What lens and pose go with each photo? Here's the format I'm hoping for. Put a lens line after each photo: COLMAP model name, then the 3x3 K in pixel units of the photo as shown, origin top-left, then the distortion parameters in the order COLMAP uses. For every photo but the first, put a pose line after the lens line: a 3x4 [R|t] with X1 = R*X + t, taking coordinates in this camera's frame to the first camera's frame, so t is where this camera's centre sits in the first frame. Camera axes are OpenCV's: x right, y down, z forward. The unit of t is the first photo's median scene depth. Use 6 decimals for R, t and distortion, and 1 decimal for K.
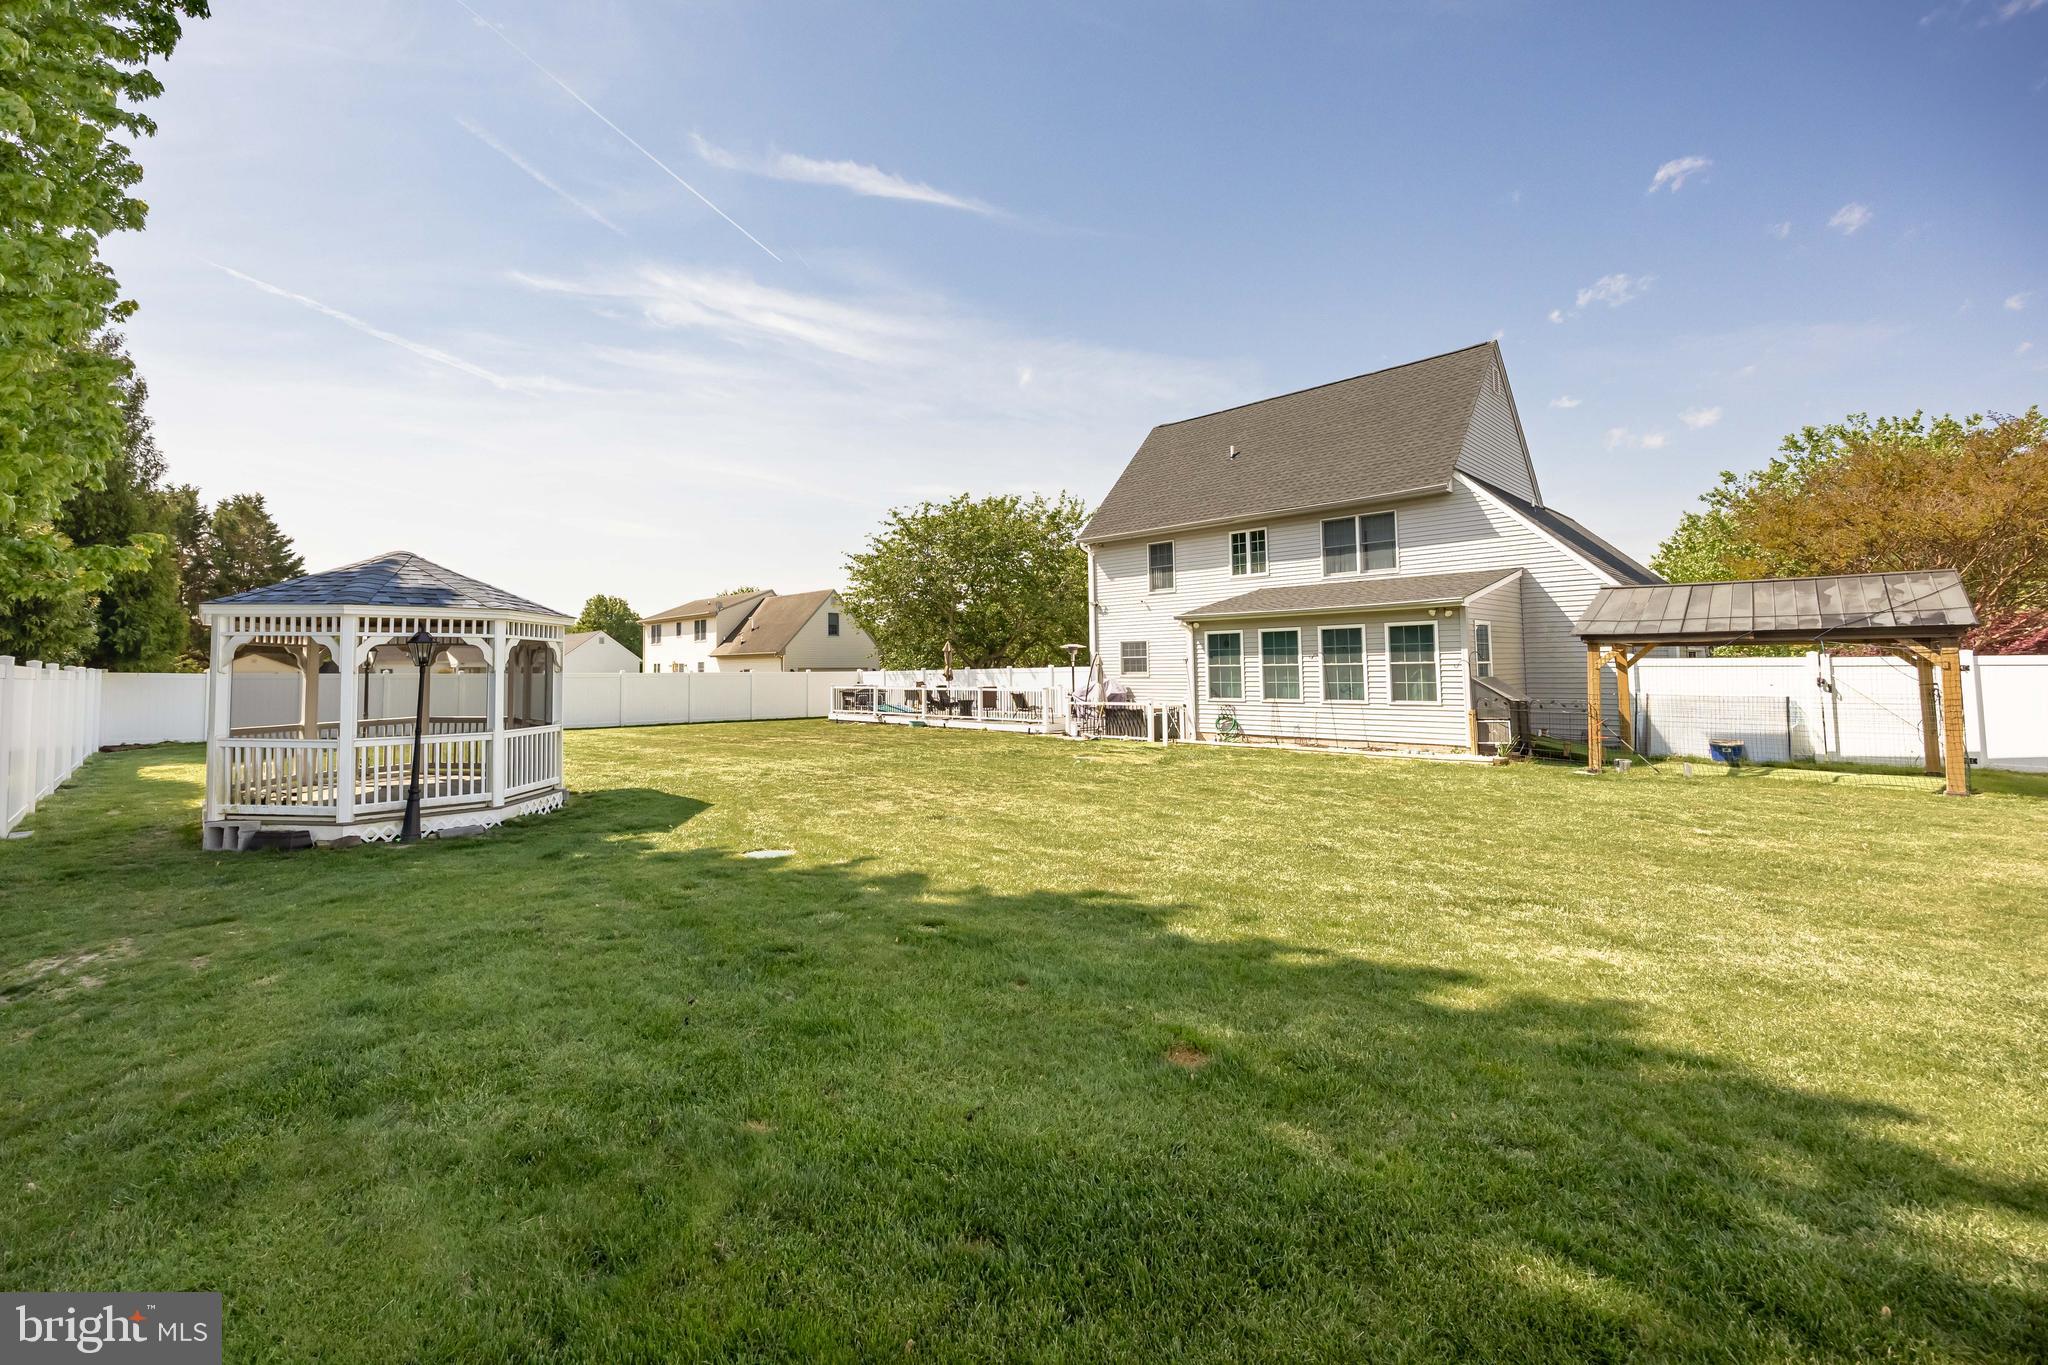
lens RADIAL K [[856.4, 0, 931.8], [0, 856.4, 627.8], [0, 0, 1]] dist [0.000620, 0.000452]
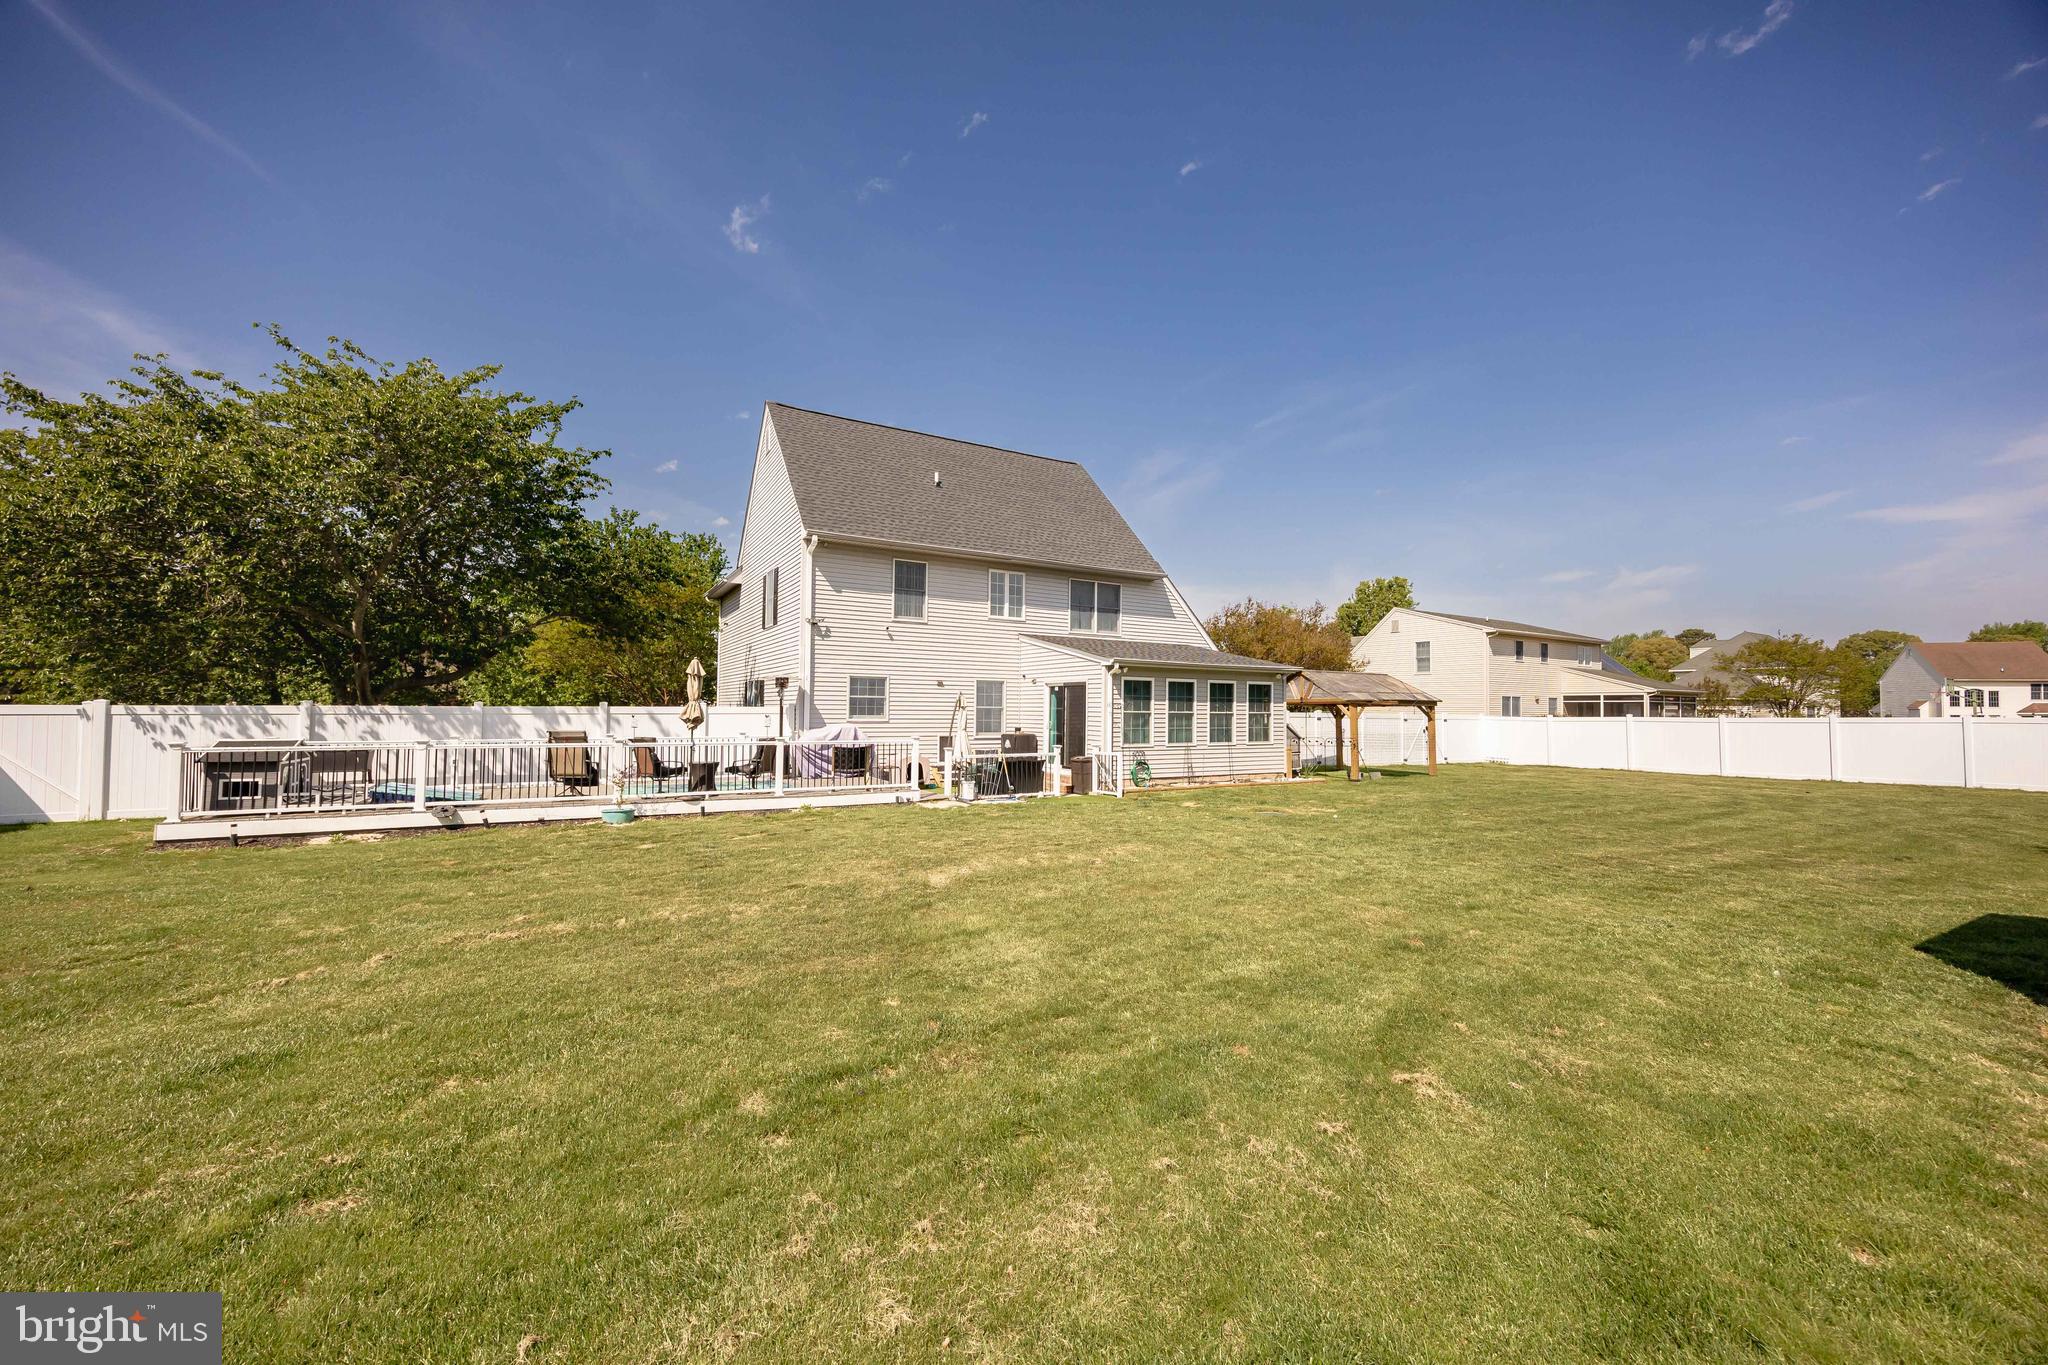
lens RADIAL K [[806.9, 0, 1038.3], [0, 806.9, 685.5], [0, 0, 1]] dist [-0.000784, -0.000064]
pose [[0.186113, 0.042830, 0.981594, -0.540863], [-0.060594, 0.997648, -0.032042, 0.044164], [-0.980658, -0.053515, 0.188271, 0.816226]]
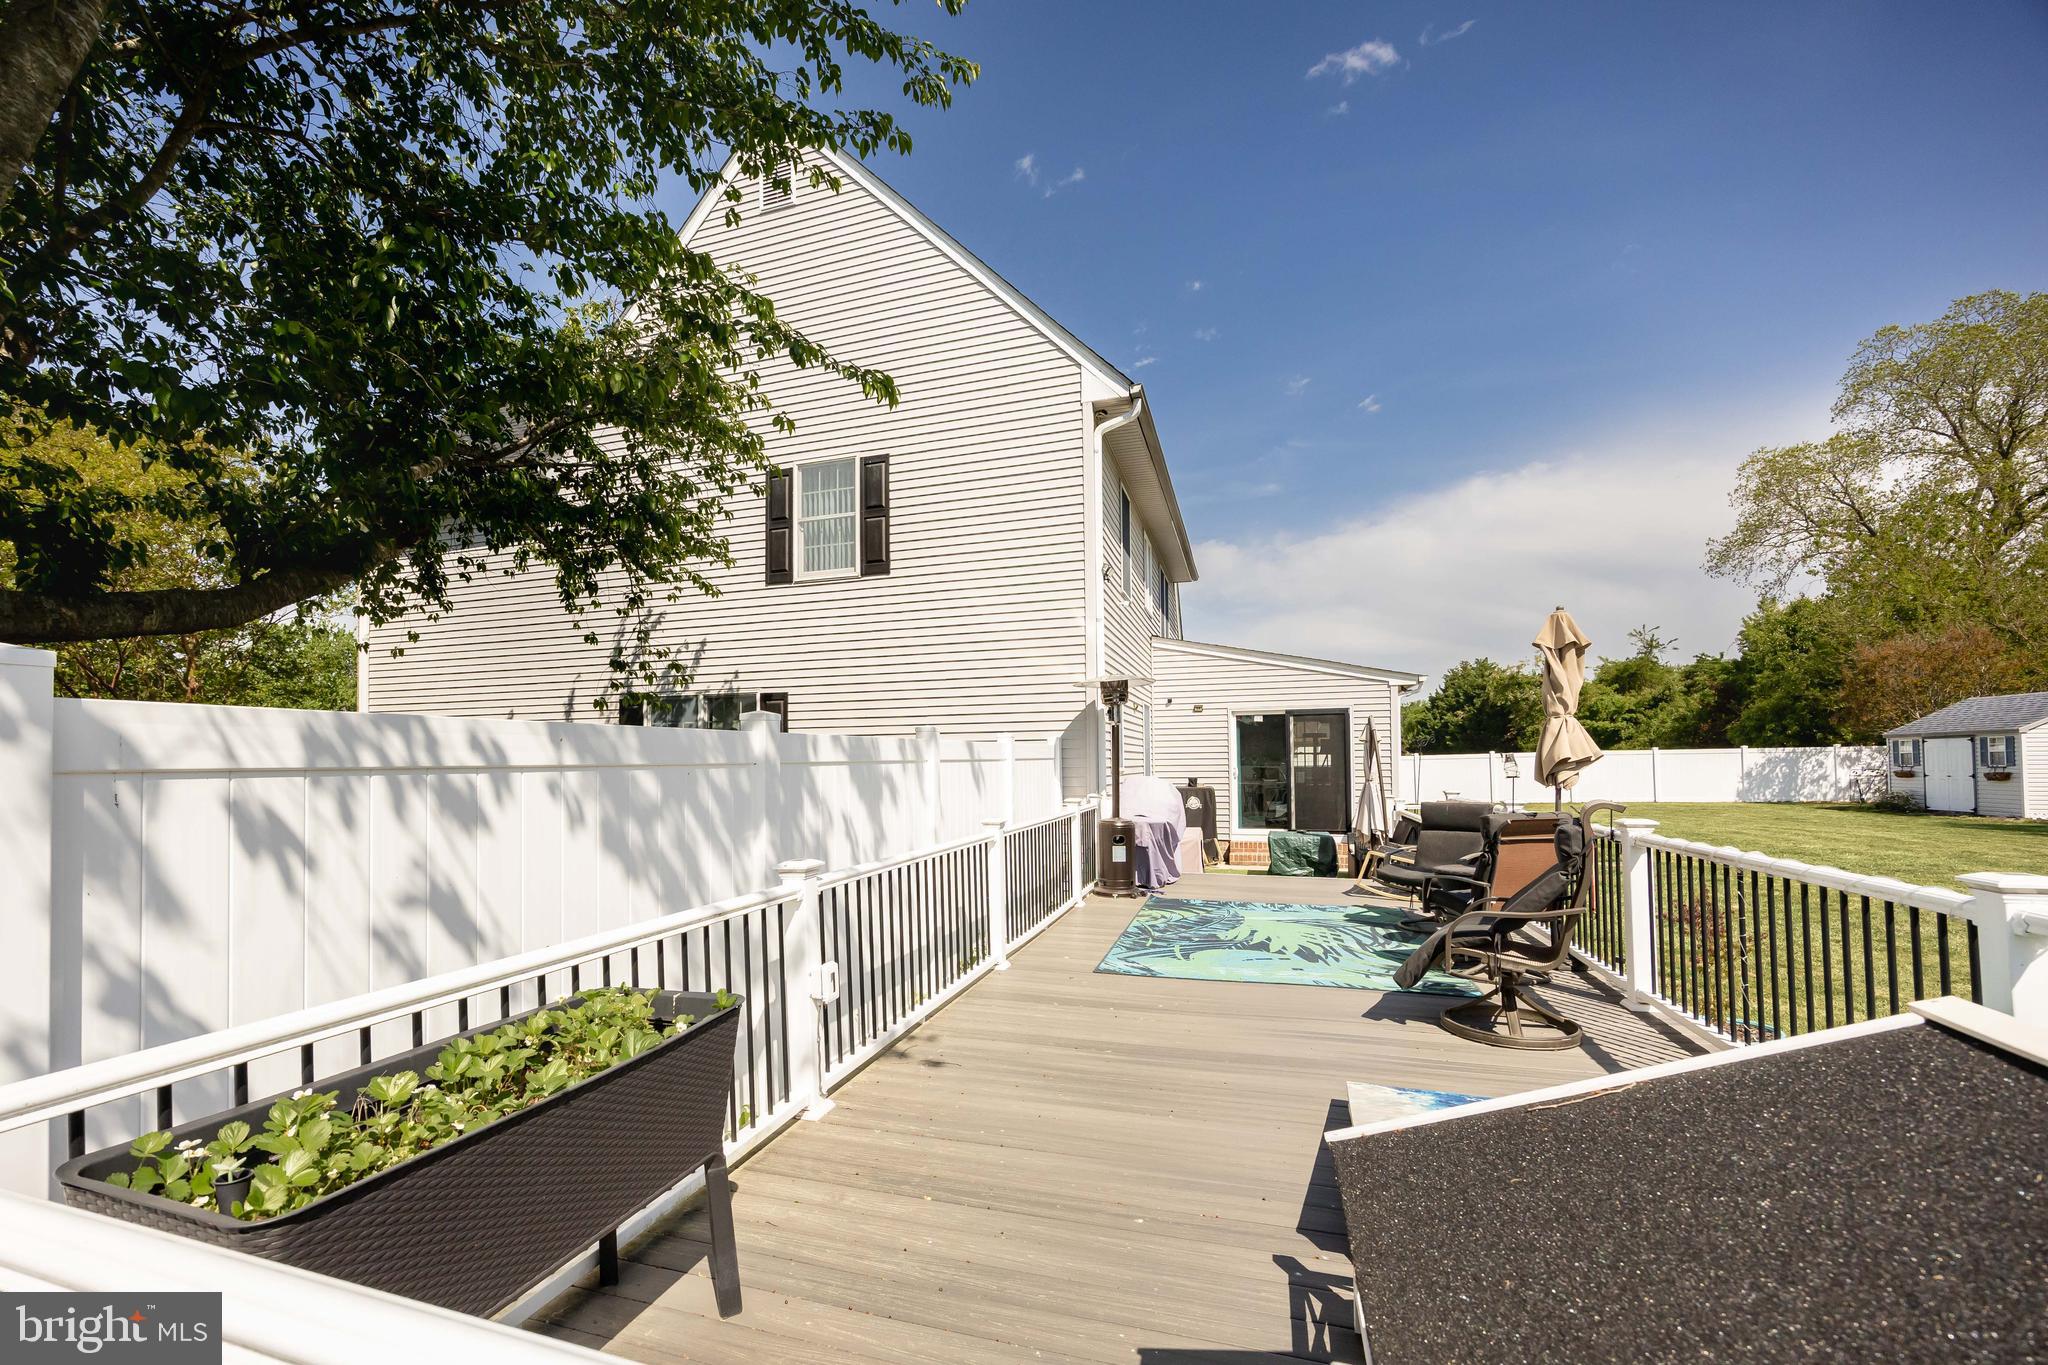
lens RADIAL K [[873.4, 0, 954.0], [0, 873.4, 743.1], [0, 0, 1]] dist [0.009207, 0.000106]
pose [[-0.490775, 0.037167, 0.870493, -0.119893], [-0.028919, 0.997844, -0.058909, 0.081481], [-0.870806, -0.054085, -0.488642, 1.483505]]
